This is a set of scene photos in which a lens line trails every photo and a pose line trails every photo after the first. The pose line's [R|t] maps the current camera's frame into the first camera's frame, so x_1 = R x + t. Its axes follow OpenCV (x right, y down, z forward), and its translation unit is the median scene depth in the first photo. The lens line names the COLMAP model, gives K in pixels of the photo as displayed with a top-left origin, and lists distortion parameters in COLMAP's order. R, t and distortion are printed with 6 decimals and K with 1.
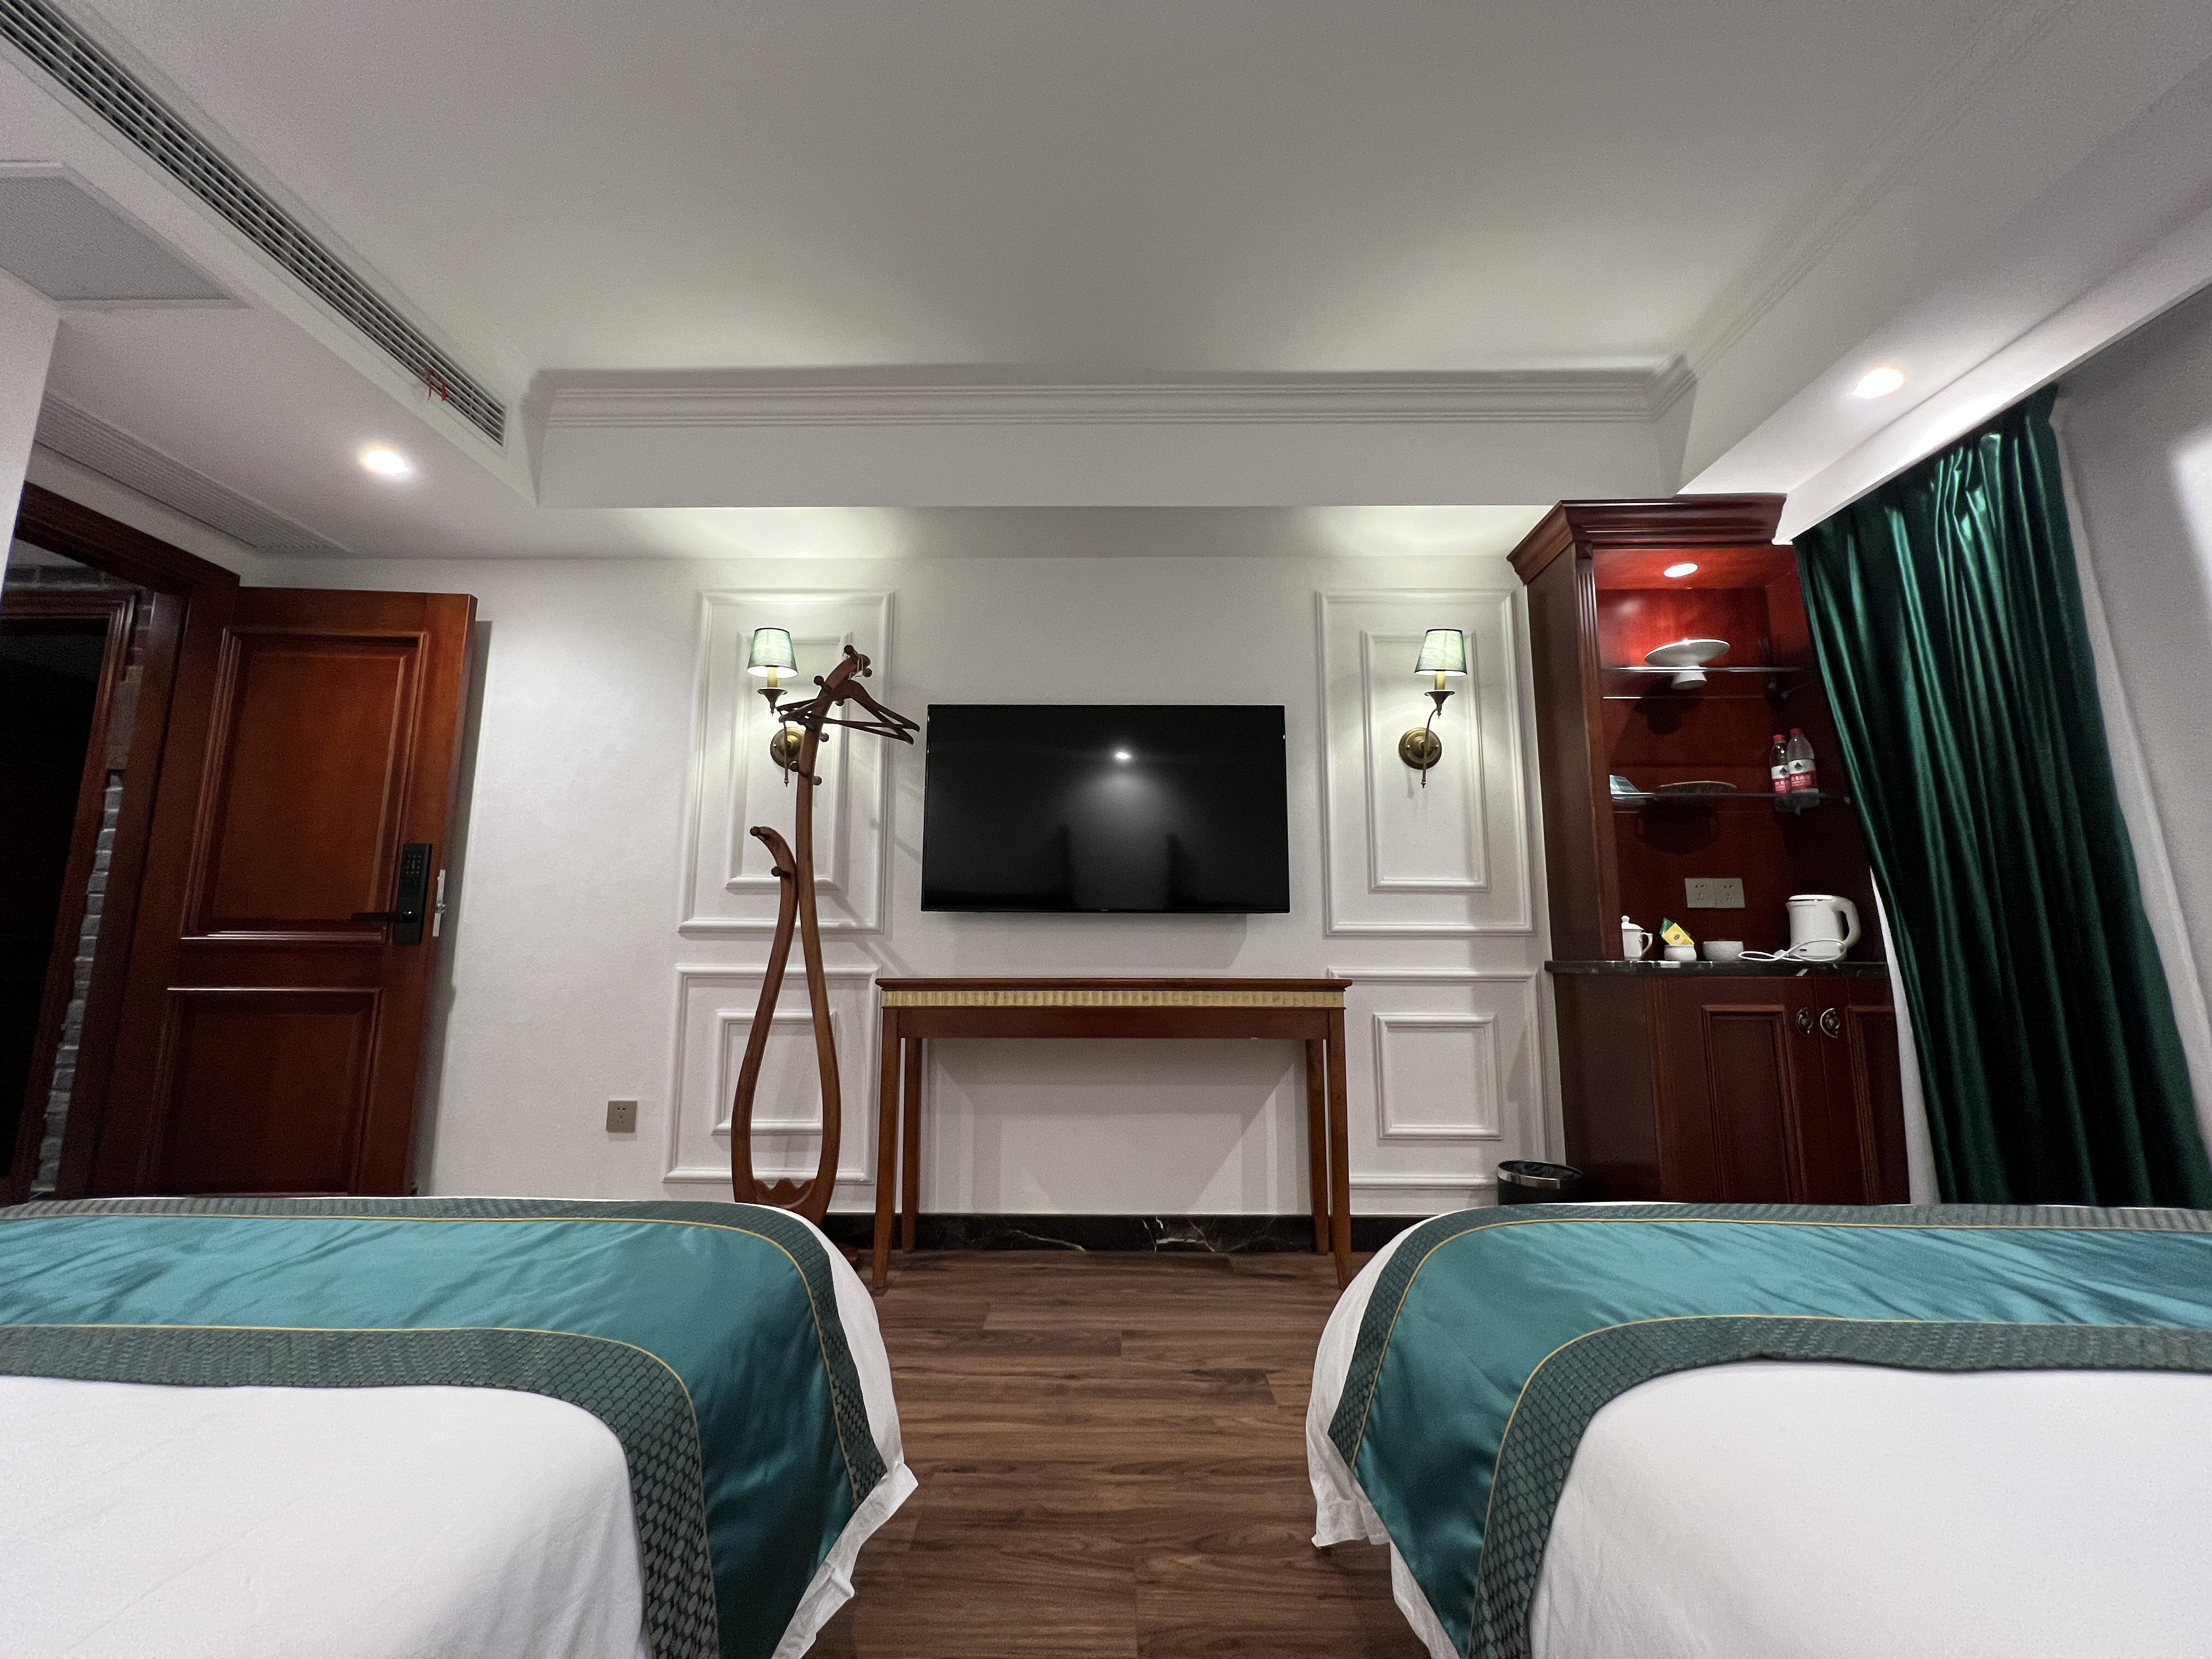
lens RADIAL K [[879.5, 0, 1097.3], [0, 879.5, 828.0], [0, 0, 1]] dist [-0.000461, 0.000427]
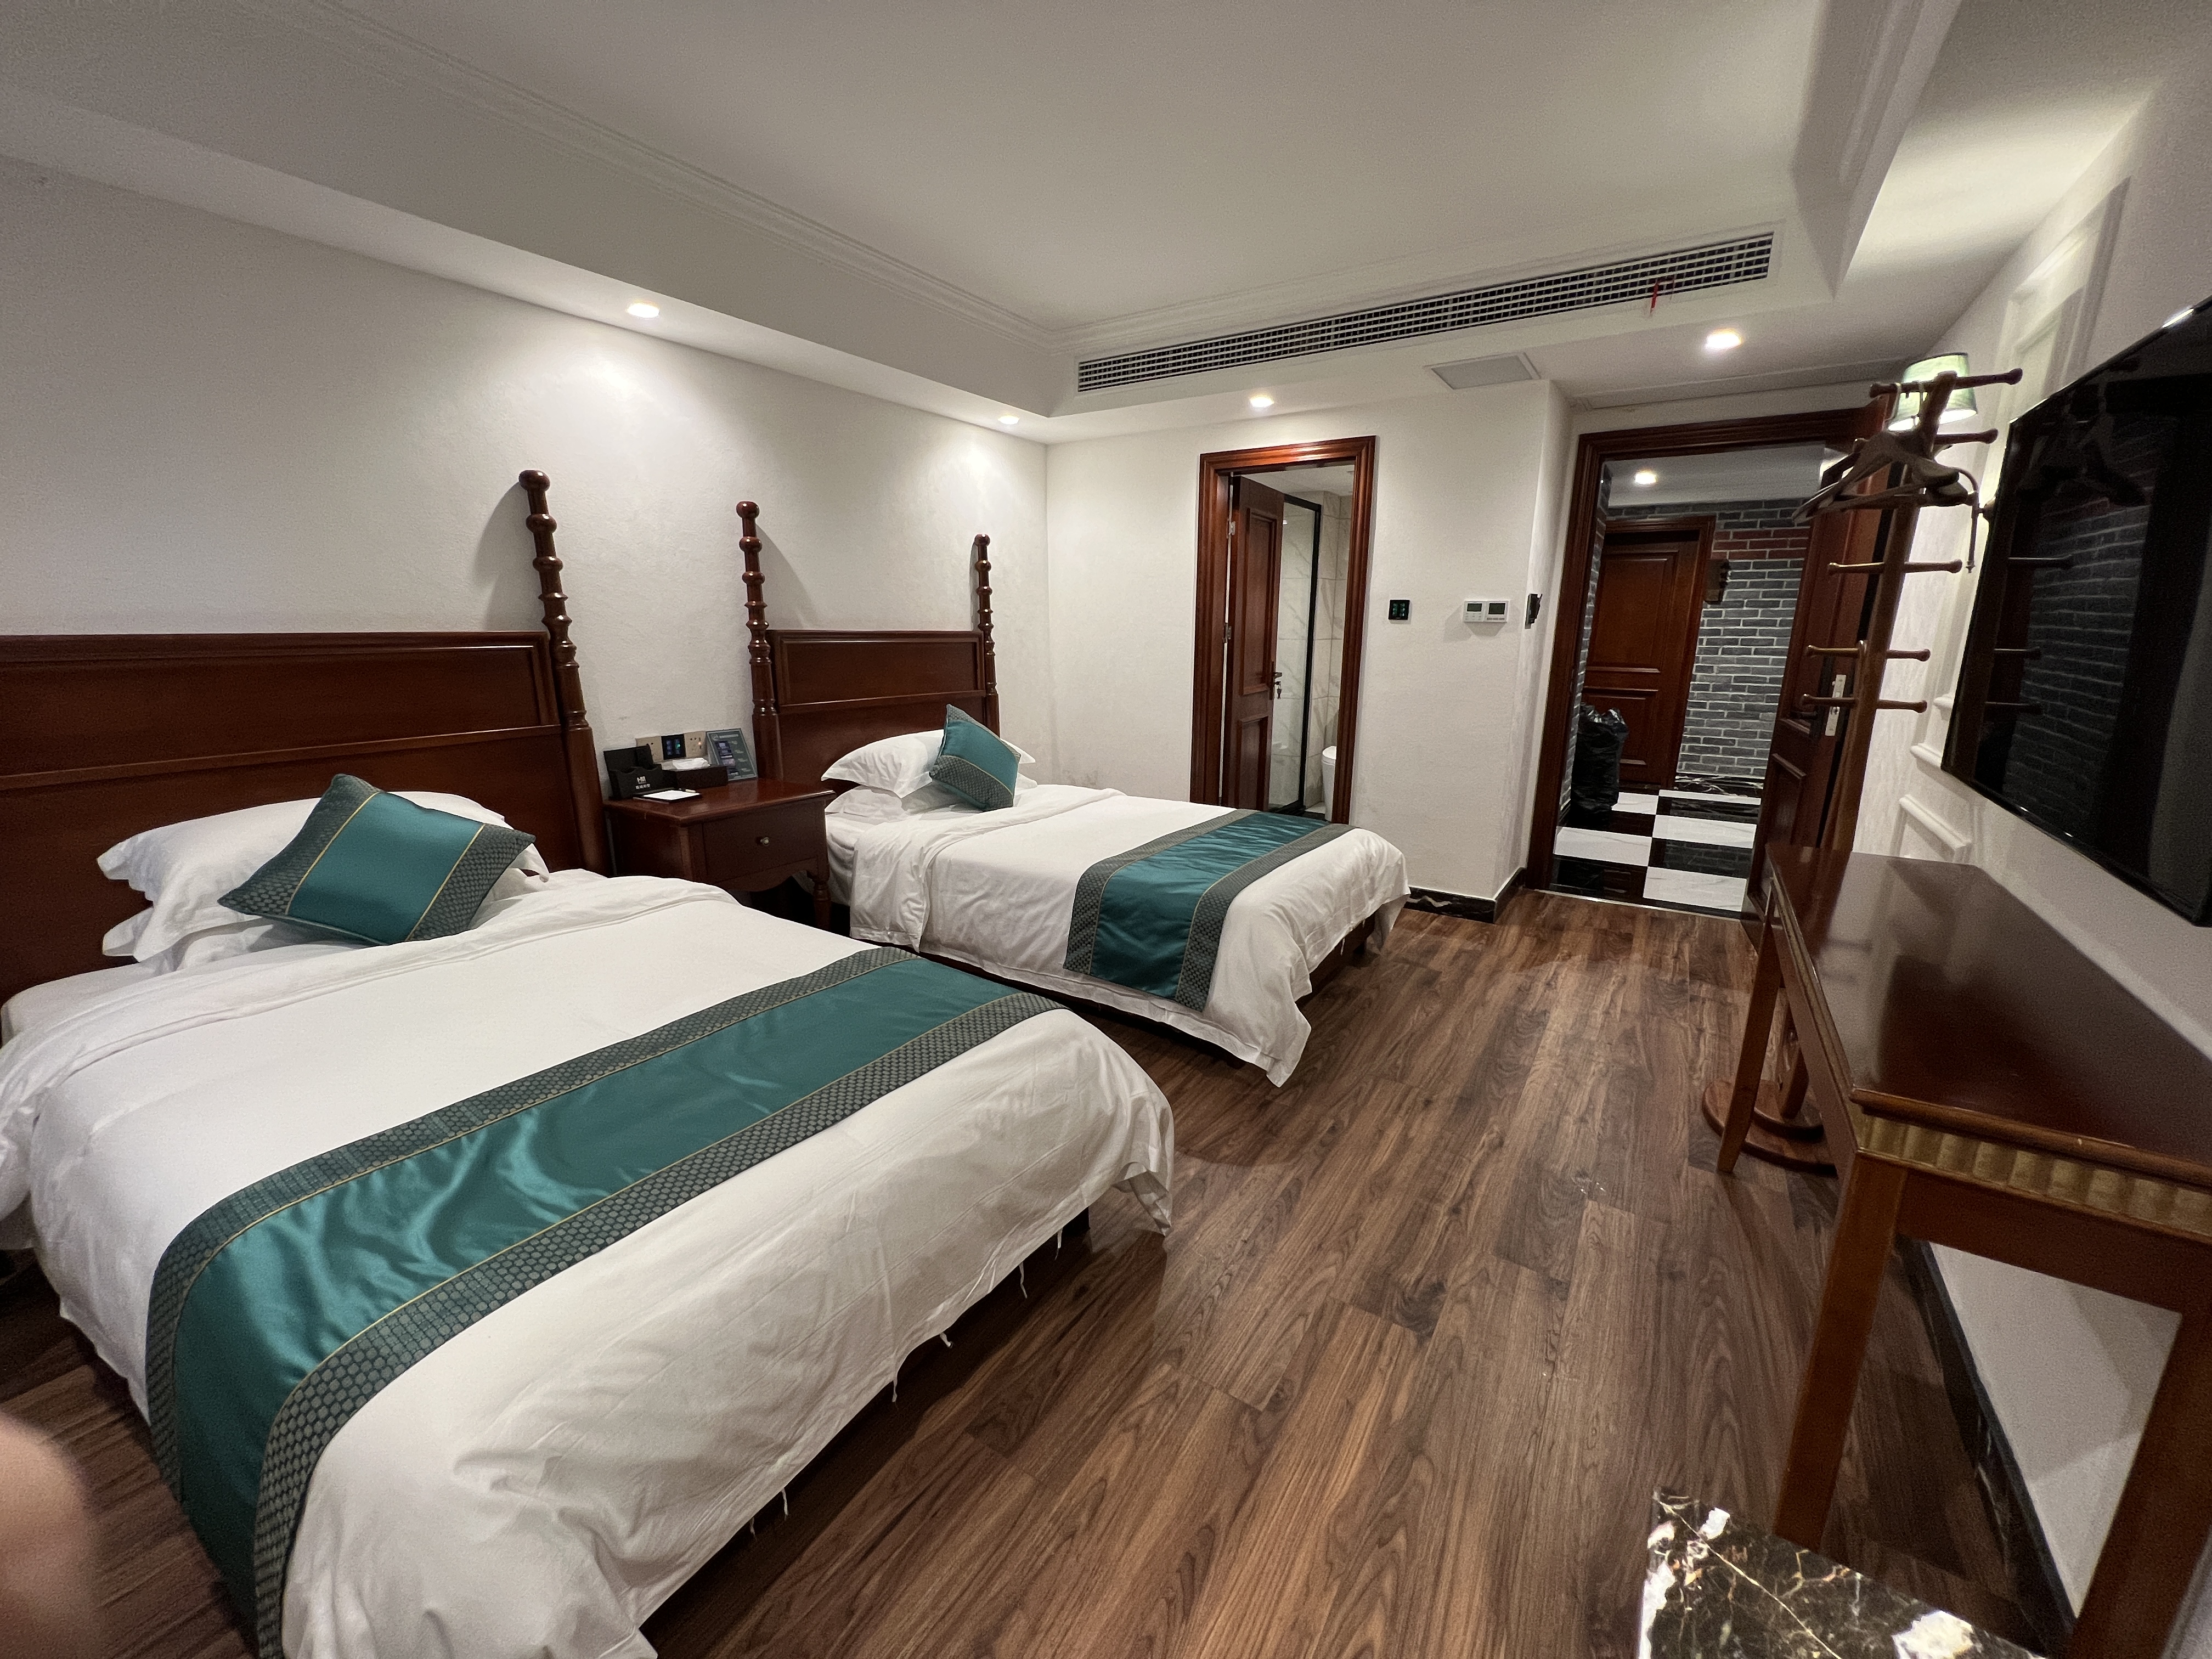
lens RADIAL K [[879.5, 0, 1103.9], [0, 879.5, 826.5], [0, 0, 1]] dist [-0.000461, 0.000427]
pose [[-0.530396, 0.183948, -0.827552, 1.021255], [0.119571, 0.982649, 0.141788, -0.047941], [0.839275, -0.023748, -0.543188, 1.250761]]
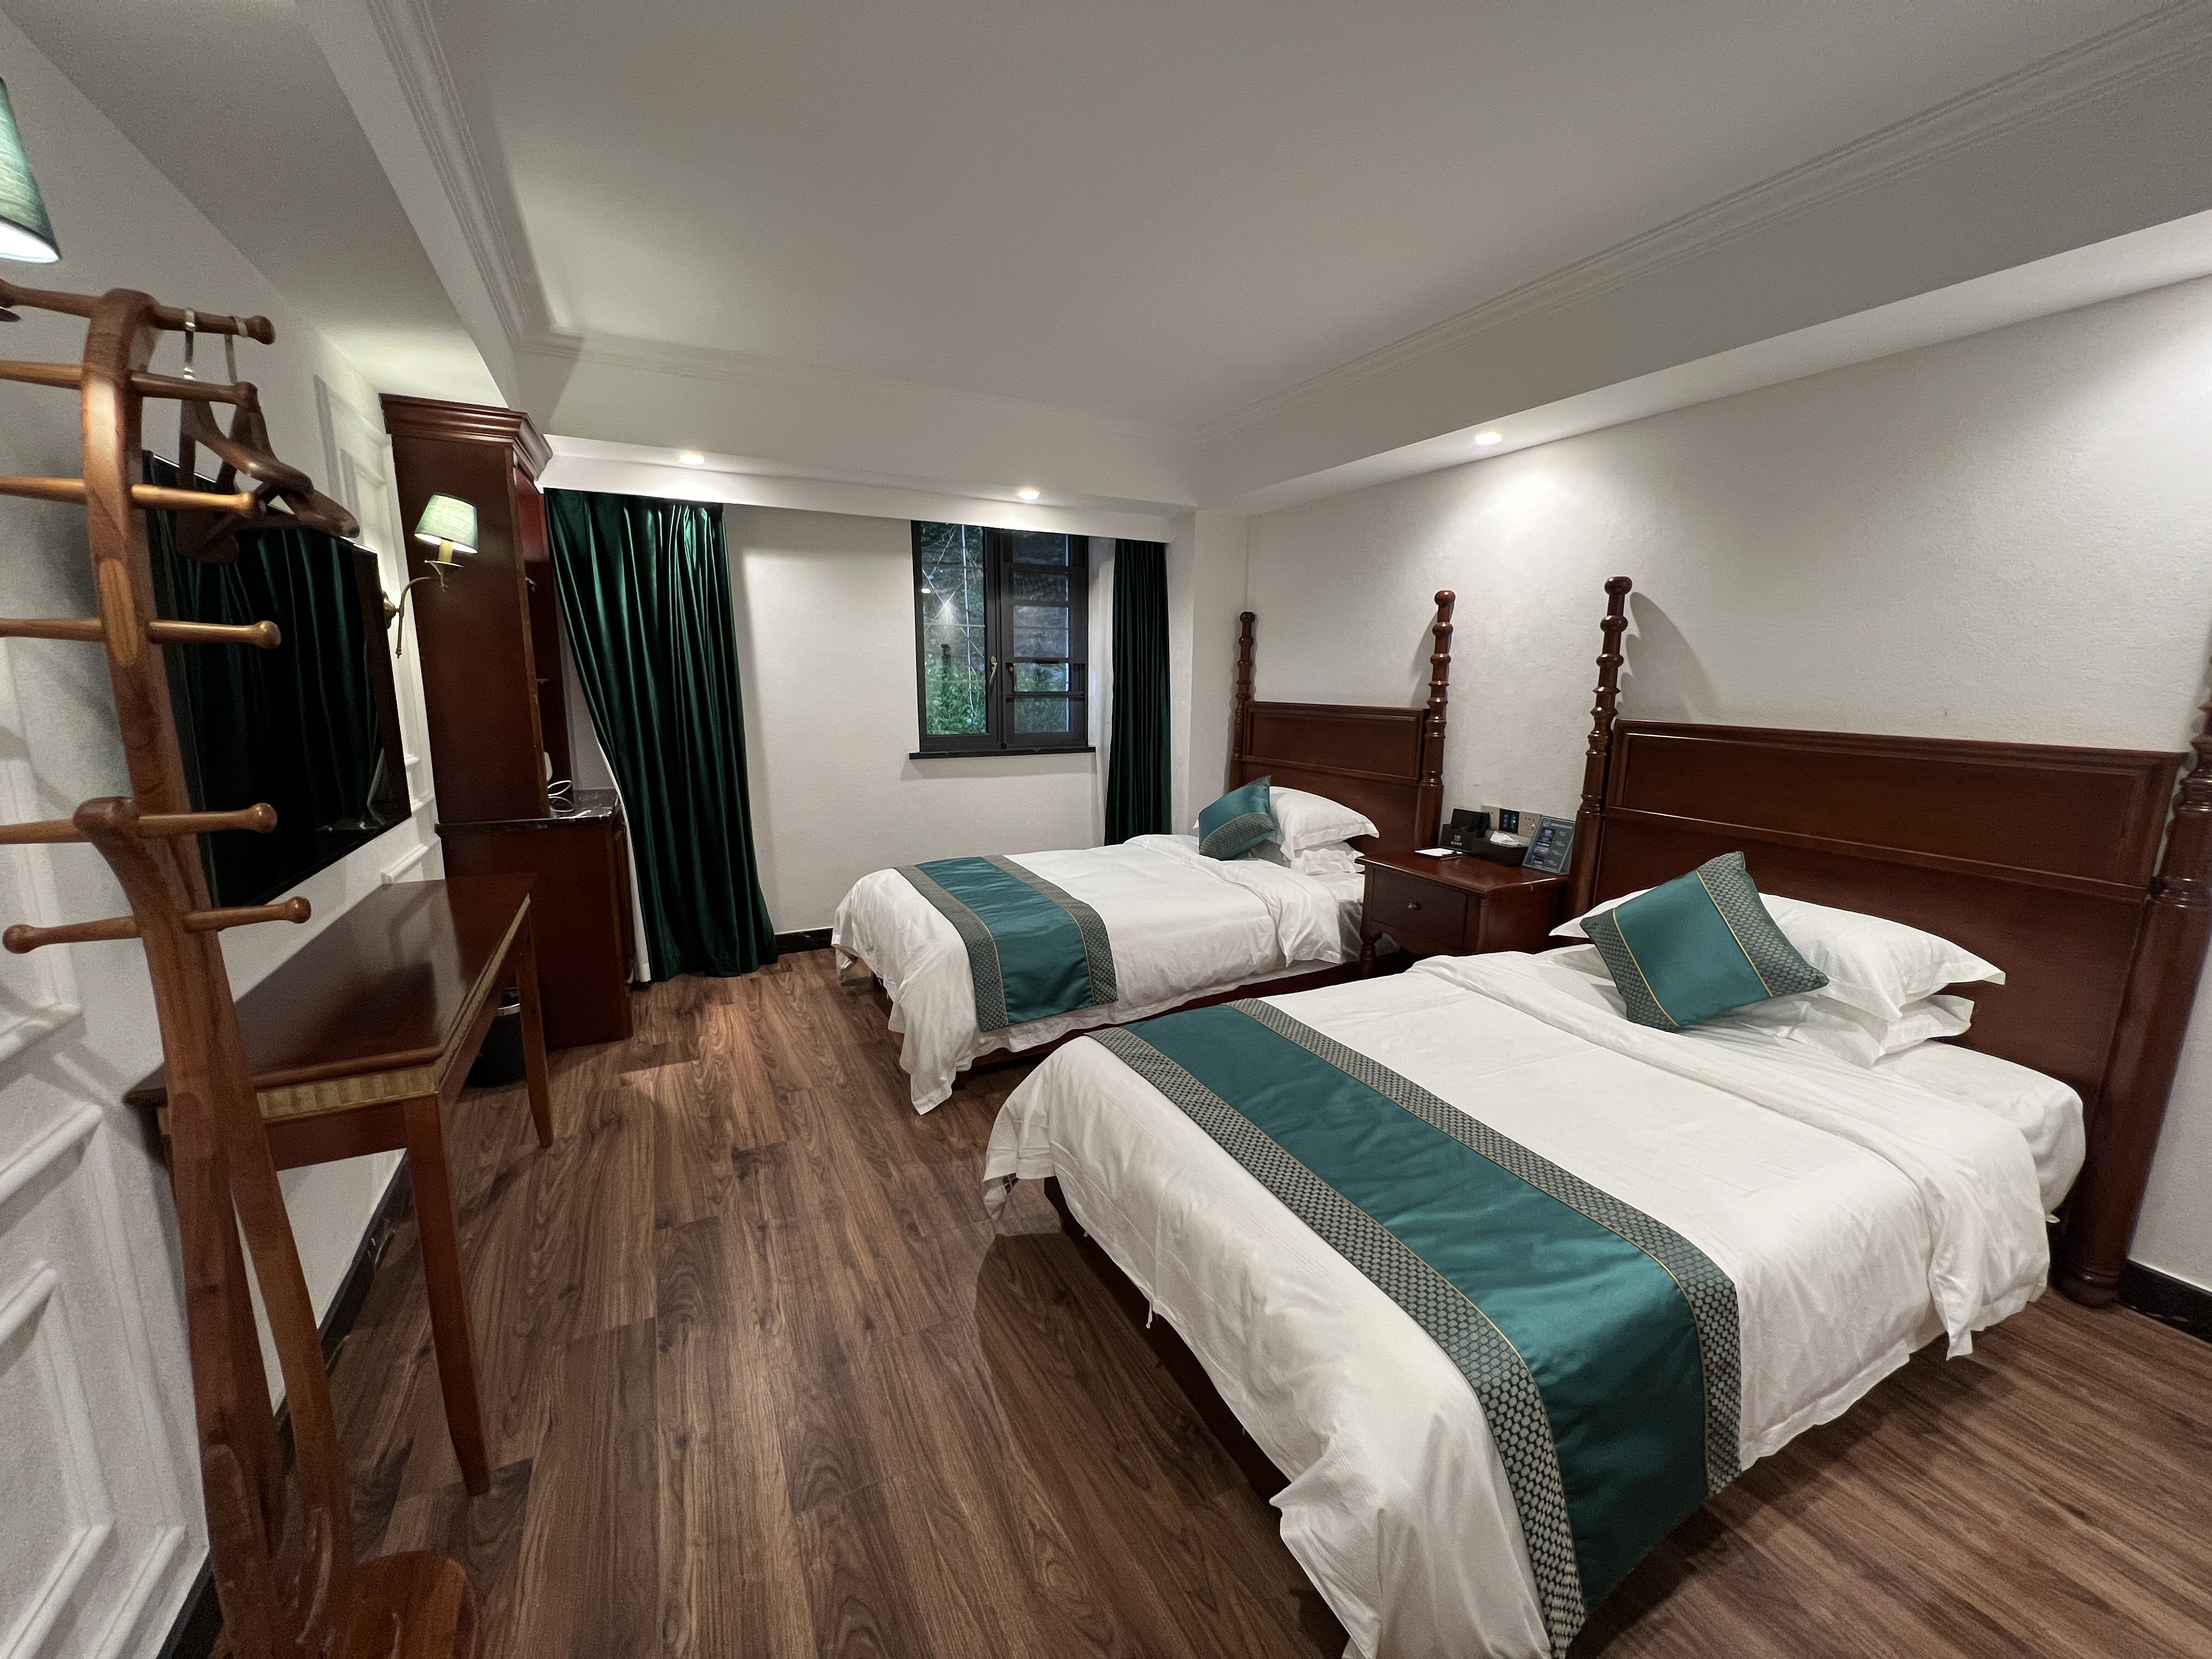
lens RADIAL K [[879.5, 0, 1105.2], [0, 879.5, 836.1], [0, 0, 1]] dist [-0.000461, 0.000427]
pose [[-0.472407, -0.166117, 0.865584, -1.224027], [-0.144950, 0.983349, 0.109608, -0.107545], [-0.869379, -0.073687, -0.488620, 1.234485]]
